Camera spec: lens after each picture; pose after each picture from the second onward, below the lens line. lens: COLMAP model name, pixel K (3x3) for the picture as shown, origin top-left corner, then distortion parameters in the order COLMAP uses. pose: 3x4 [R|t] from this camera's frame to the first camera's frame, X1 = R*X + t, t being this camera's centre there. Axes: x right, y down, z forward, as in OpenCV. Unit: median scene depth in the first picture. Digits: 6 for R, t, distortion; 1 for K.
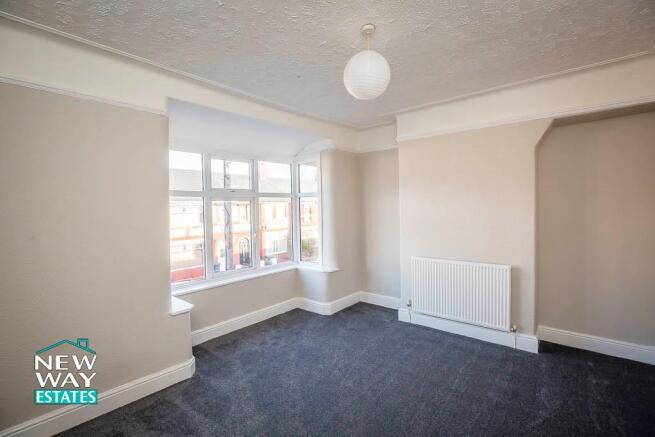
lens RADIAL K [[315.9, 0, 327.5], [0, 315.9, 218.5], [0, 0, 1]] dist [0.000646, 0.000077]
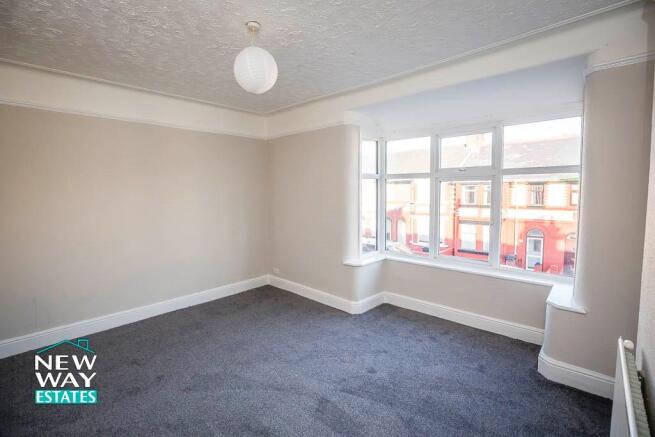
lens RADIAL K [[302.1, 0, 327.5], [0, 302.1, 218.5], [0, 0, 1]] dist [-0.000143, -0.000037]
pose [[-0.044665, 0.113657, -0.992516, 0.624738], [-0.032930, 0.992800, 0.115171, -0.039980], [0.998459, 0.037827, -0.040600, 0.713851]]
